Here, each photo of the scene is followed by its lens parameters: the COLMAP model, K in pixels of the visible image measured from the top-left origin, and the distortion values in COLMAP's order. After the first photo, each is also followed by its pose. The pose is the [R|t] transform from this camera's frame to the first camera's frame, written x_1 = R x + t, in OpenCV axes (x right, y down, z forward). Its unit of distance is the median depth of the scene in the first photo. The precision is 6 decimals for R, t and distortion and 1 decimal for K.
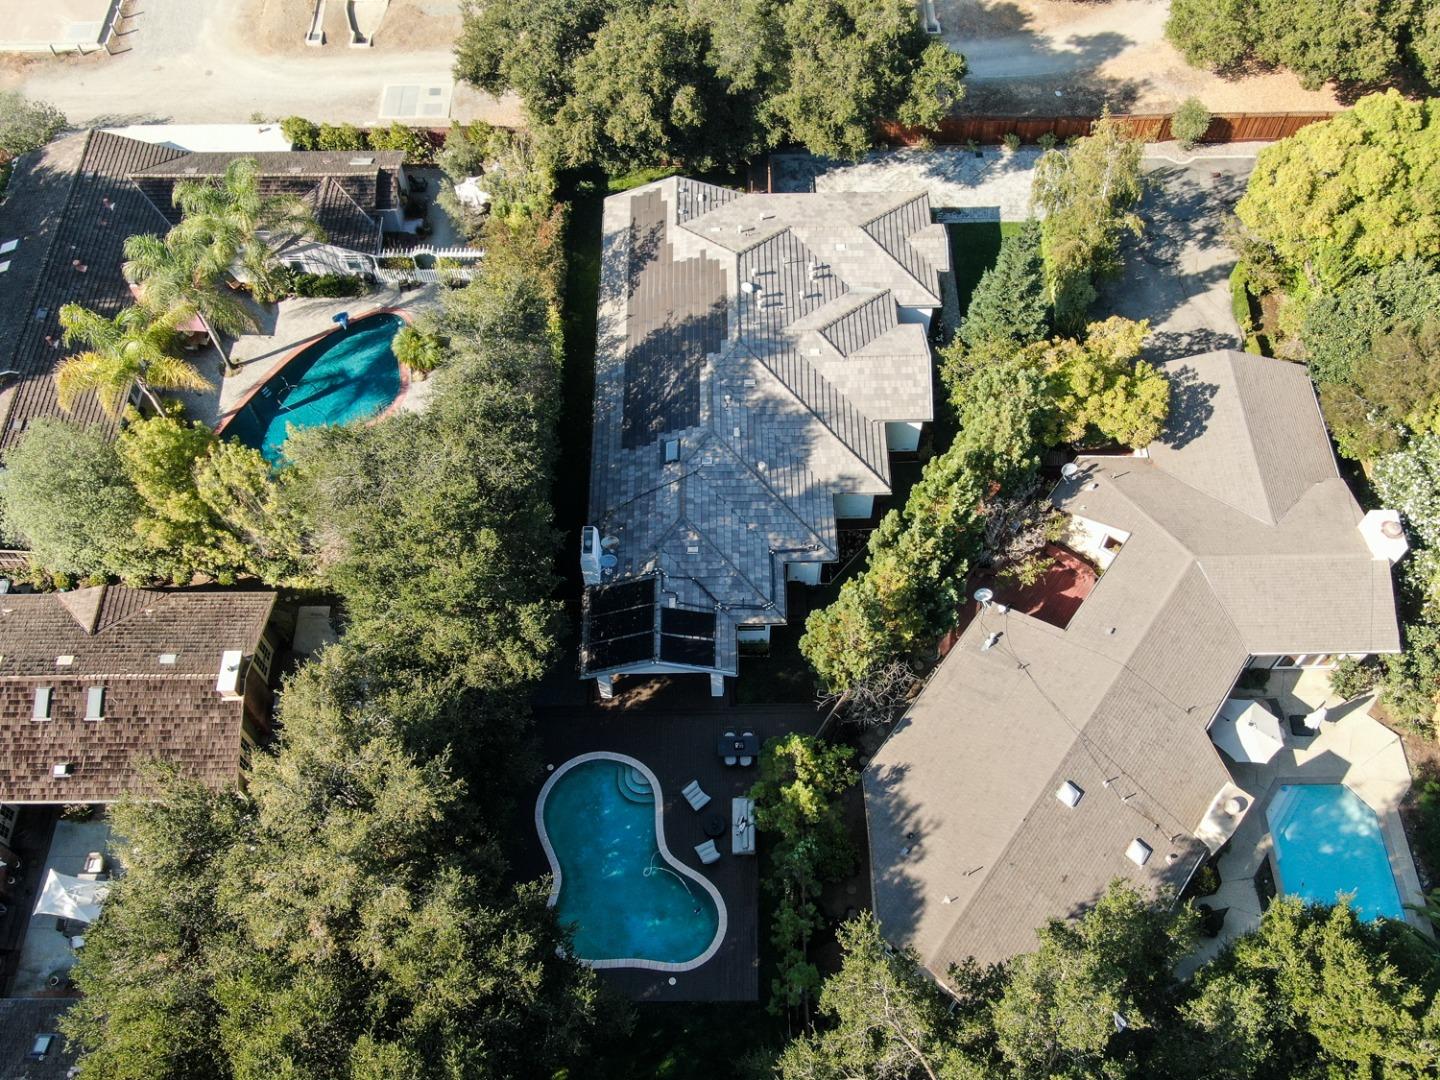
lens RADIAL K [[1267.8, 0, 720.9], [0, 1267.8, 539.9], [0, 0, 1]] dist [0.010078, 0.010303]
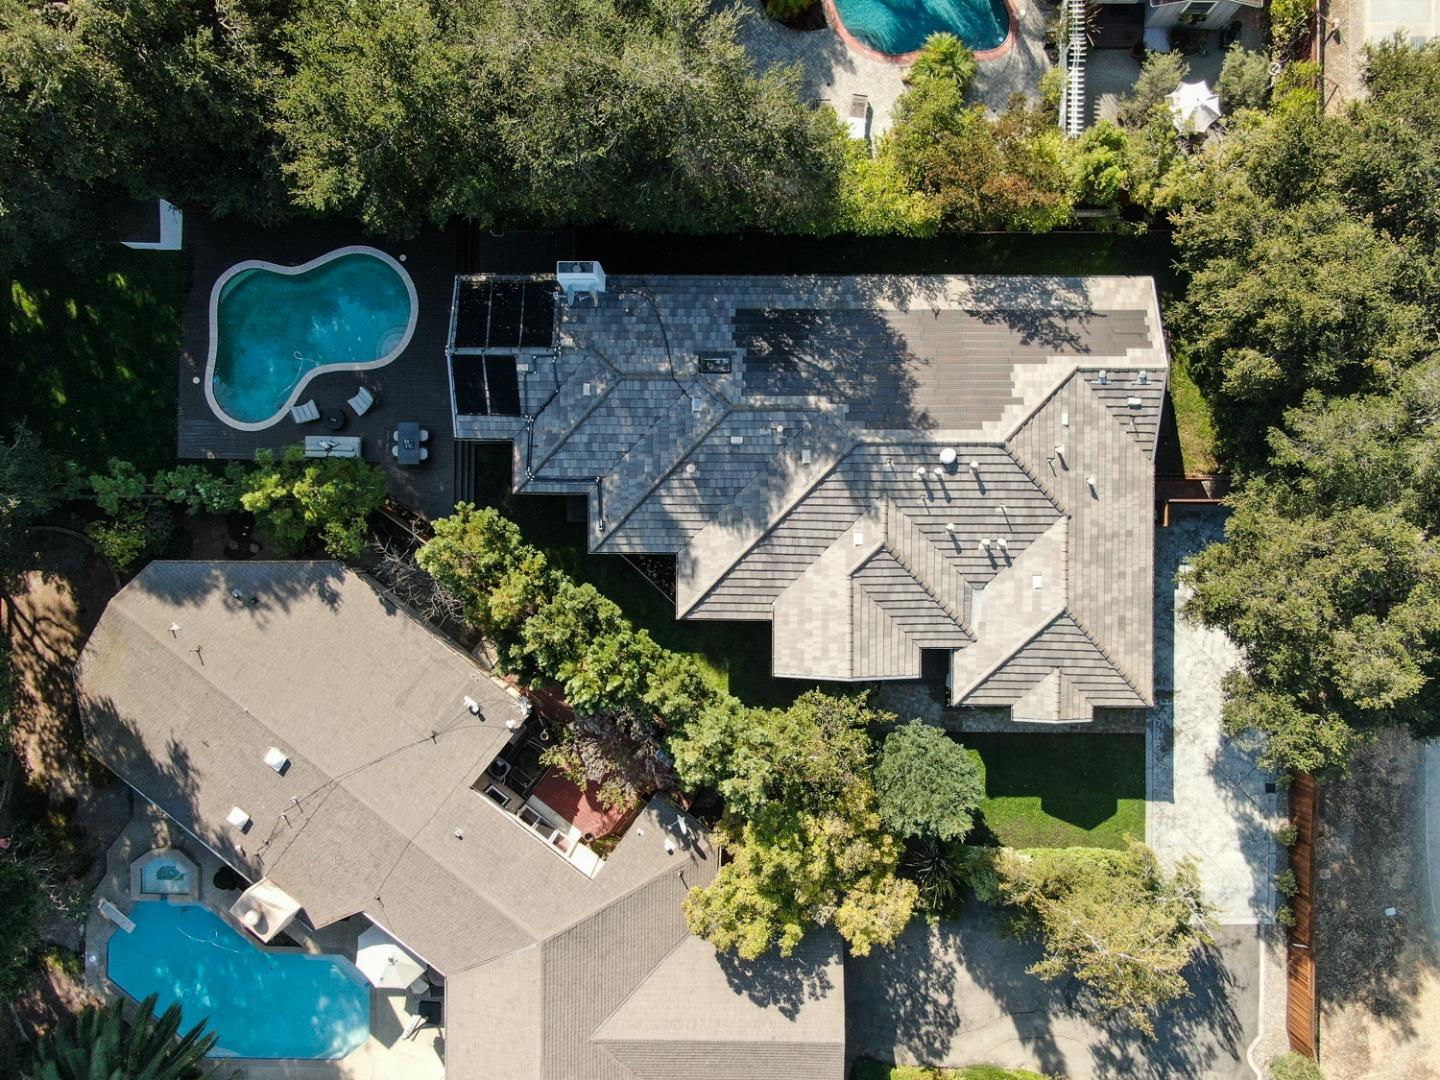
lens RADIAL K [[1018.0, 0, 720.0], [0, 1018.0, 540.0], [0, 0, 1]] dist [-0.006850, -0.000551]
pose [[-0.015133, 0.999854, 0.007902, 0.071104], [-0.855505, -0.017038, 0.517515, -0.410512], [0.517574, 0.001071, 0.855638, 0.396963]]
